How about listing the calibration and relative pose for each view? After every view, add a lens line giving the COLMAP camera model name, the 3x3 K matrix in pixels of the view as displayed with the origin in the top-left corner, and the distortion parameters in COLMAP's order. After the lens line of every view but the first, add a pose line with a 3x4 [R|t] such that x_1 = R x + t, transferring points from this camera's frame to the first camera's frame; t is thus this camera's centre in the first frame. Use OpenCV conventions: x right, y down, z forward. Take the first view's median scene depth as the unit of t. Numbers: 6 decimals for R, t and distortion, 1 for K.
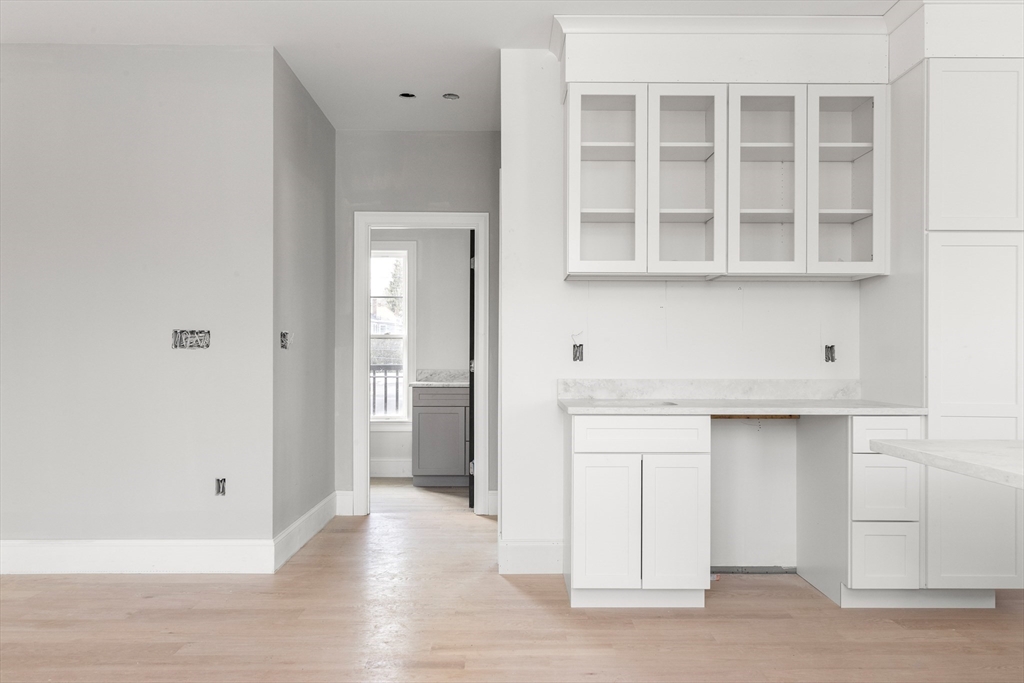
lens RADIAL K [[734.8, 0, 524.5], [0, 734.8, 358.0], [0, 0, 1]] dist [-0.022069, 0.005348]
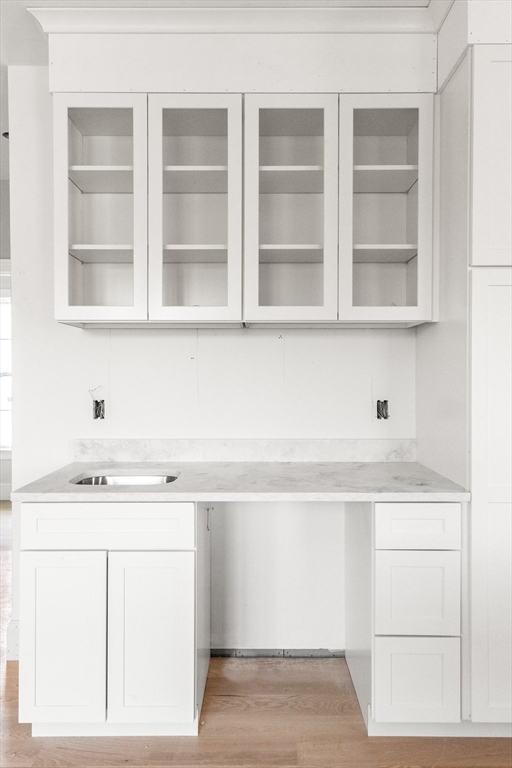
lens RADIAL K [[539.9, 0, 256.3], [0, 539.9, 378.6], [0, 0, 1]] dist [0.004658, 0.001280]
pose [[0.999986, -0.002432, 0.004780, 0.287074], [0.002422, 0.999995, 0.002141, -0.049976], [-0.004785, -0.002129, 0.999986, 0.377229]]
